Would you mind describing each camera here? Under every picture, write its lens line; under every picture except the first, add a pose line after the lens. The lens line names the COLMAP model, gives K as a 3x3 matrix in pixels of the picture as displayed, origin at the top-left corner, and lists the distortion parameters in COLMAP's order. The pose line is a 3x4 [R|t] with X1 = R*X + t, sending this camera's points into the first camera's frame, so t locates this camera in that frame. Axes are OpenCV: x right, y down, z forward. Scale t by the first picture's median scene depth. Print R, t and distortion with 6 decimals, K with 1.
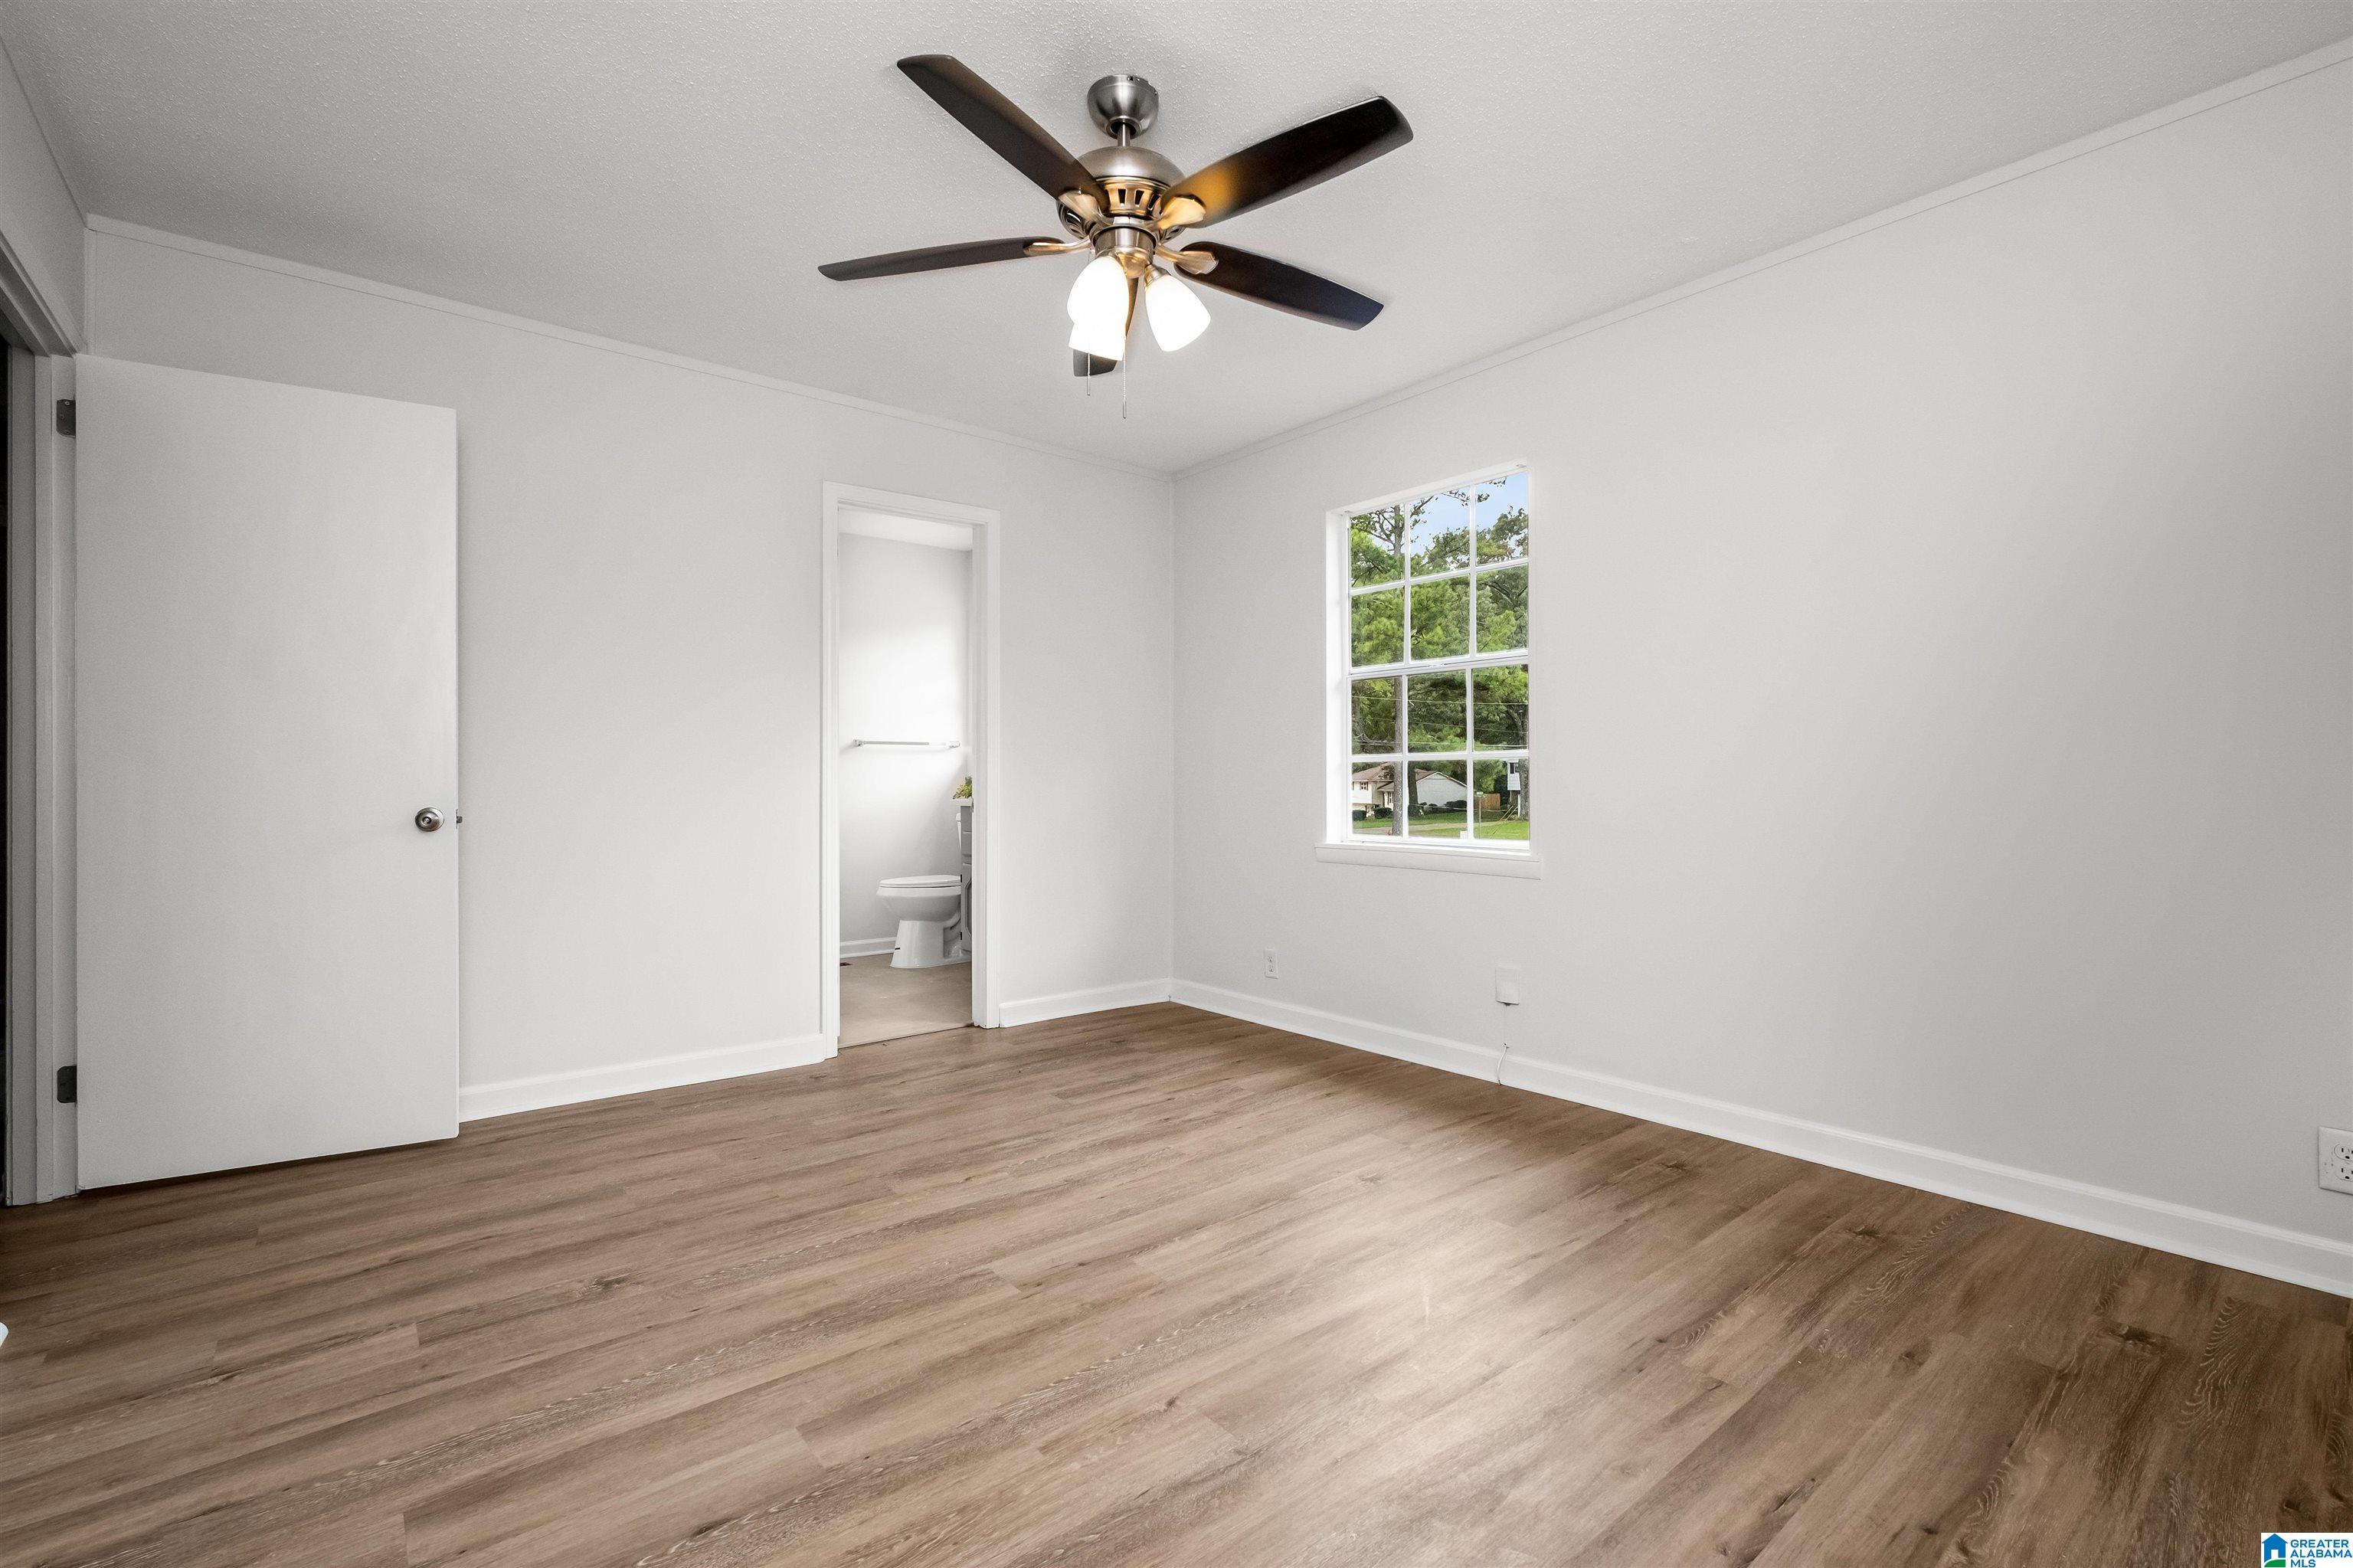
lens RADIAL K [[1025.2, 0, 1167.8], [0, 1025.2, 785.7], [0, 0, 1]] dist [-0.002756, 0.000231]
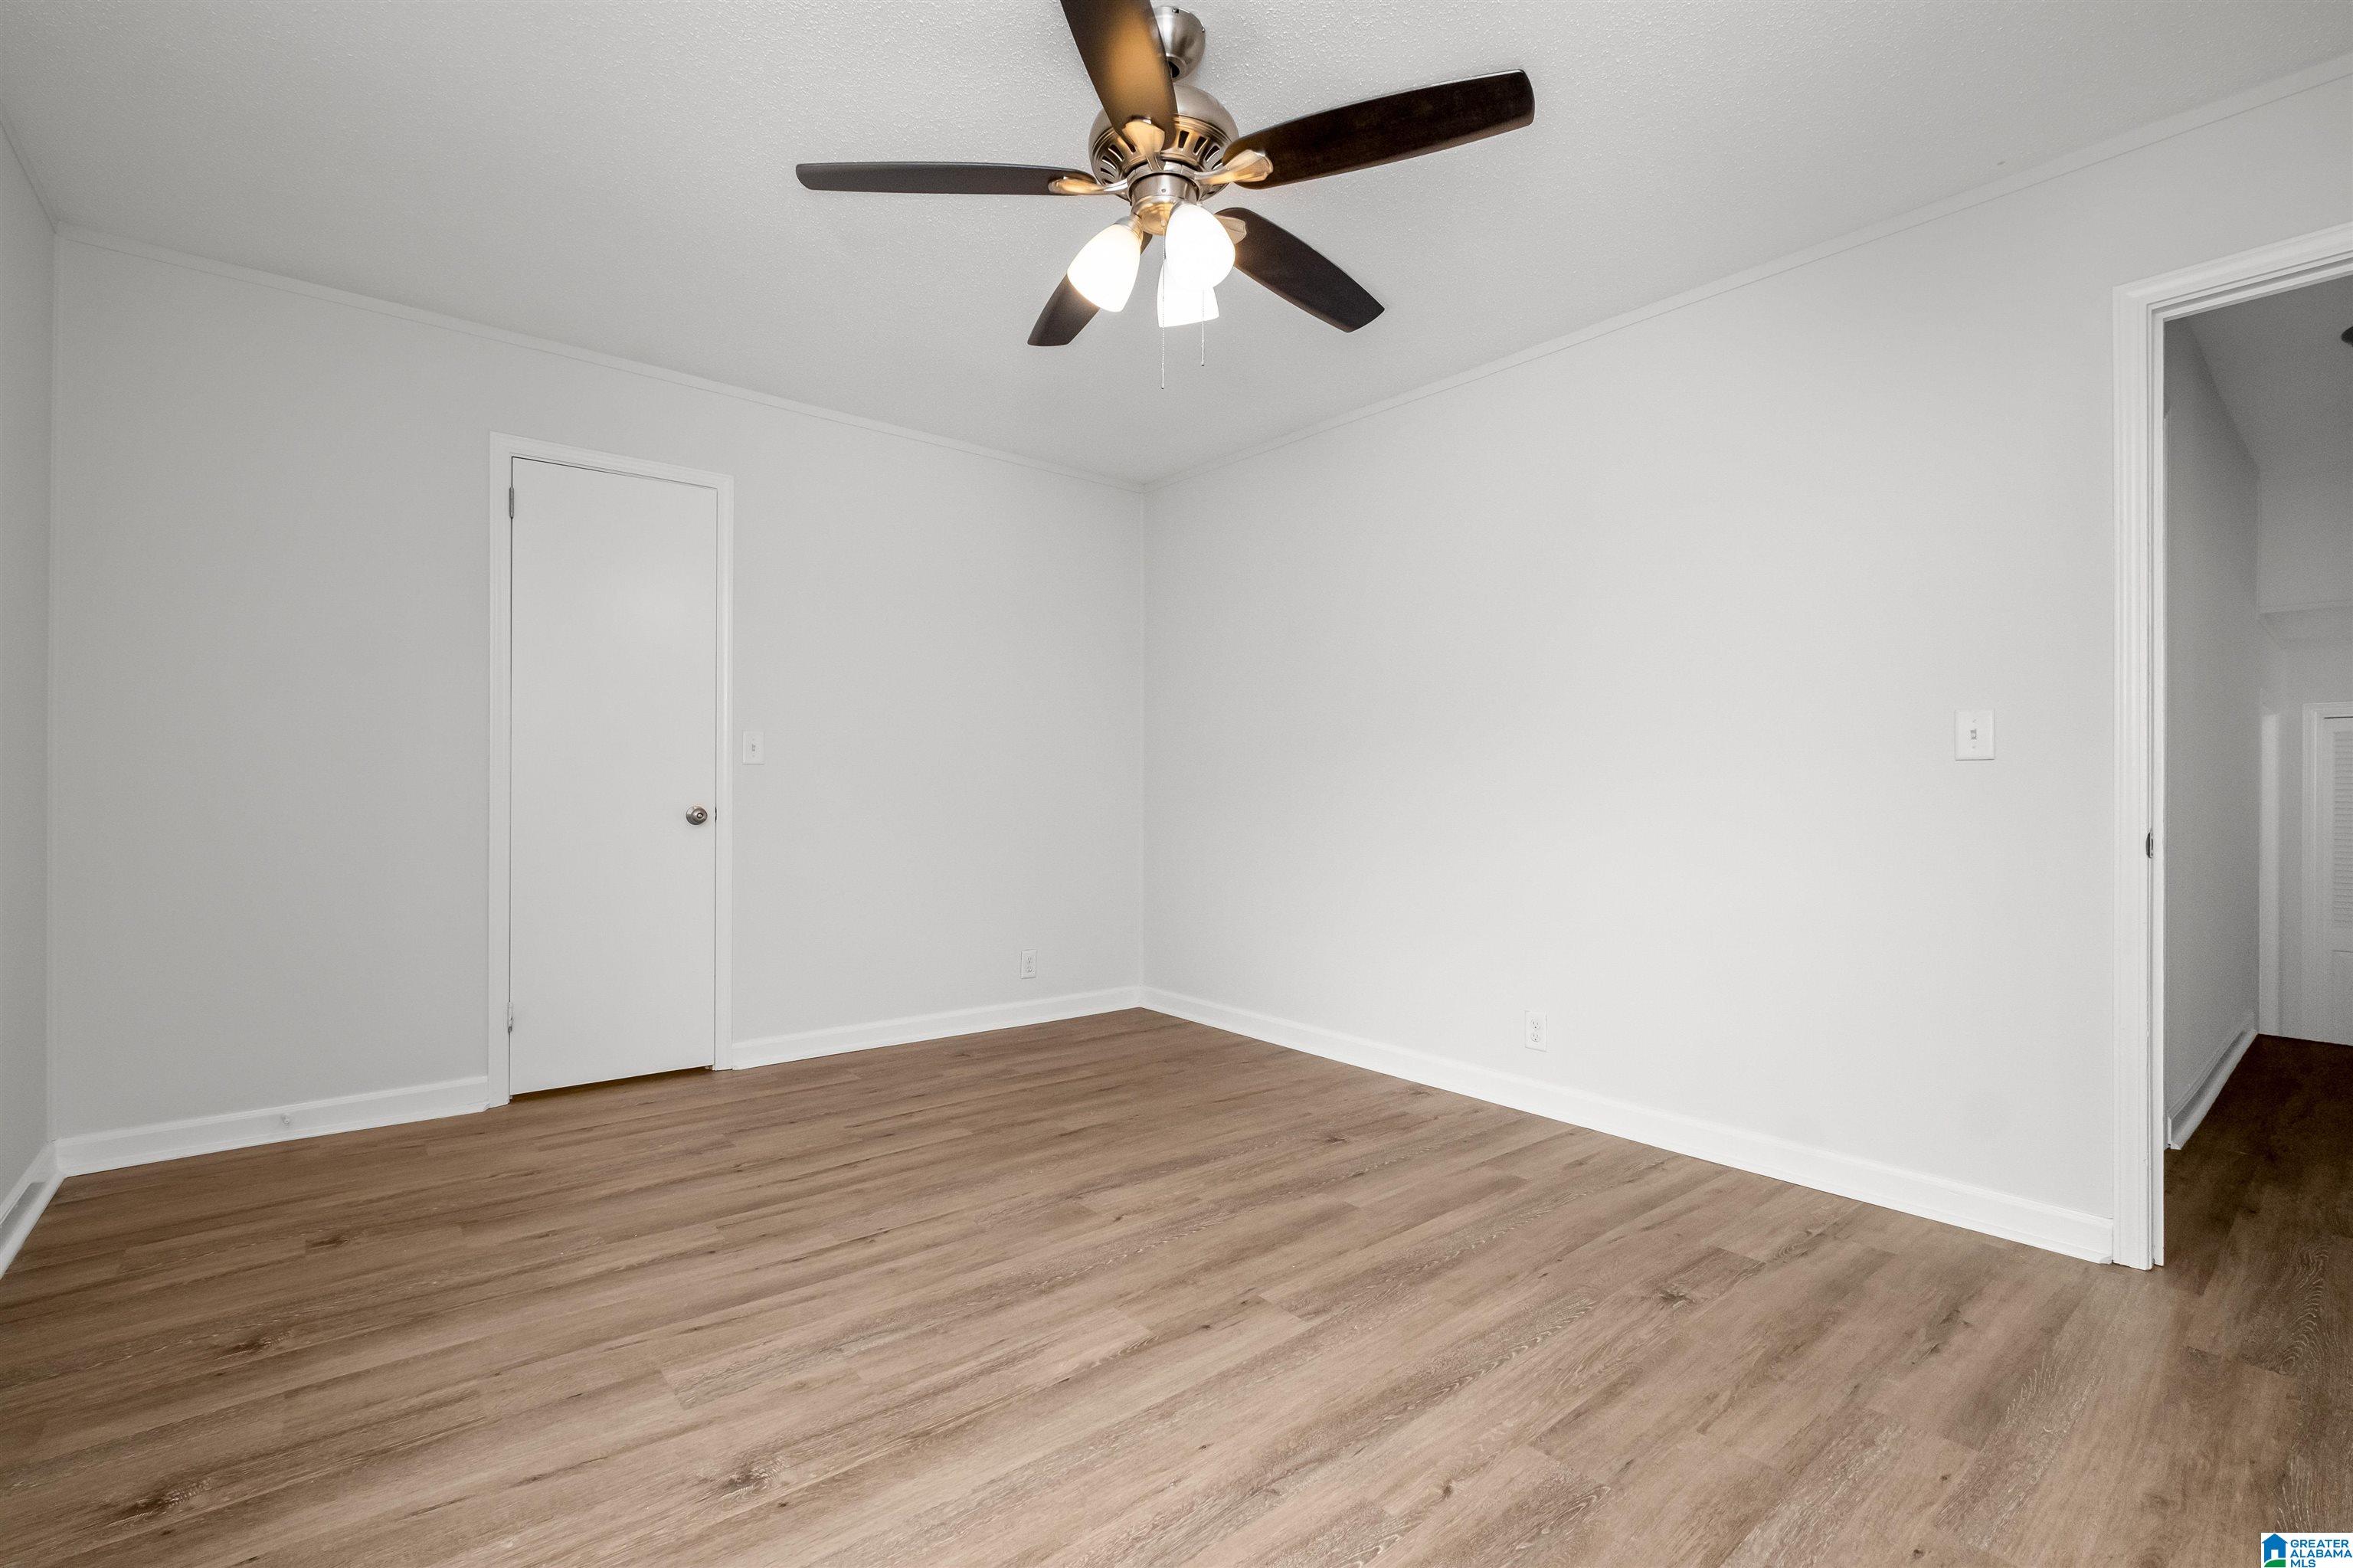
lens RADIAL K [[1025.2, 0, 1167.8], [0, 1025.2, 785.7], [0, 0, 1]] dist [-0.002756, 0.000231]
pose [[-0.999956, -0.003660, -0.008653, -0.042025], [-0.003632, 0.999988, -0.003244, -0.008176], [0.008664, -0.003213, -0.999957, 1.985595]]
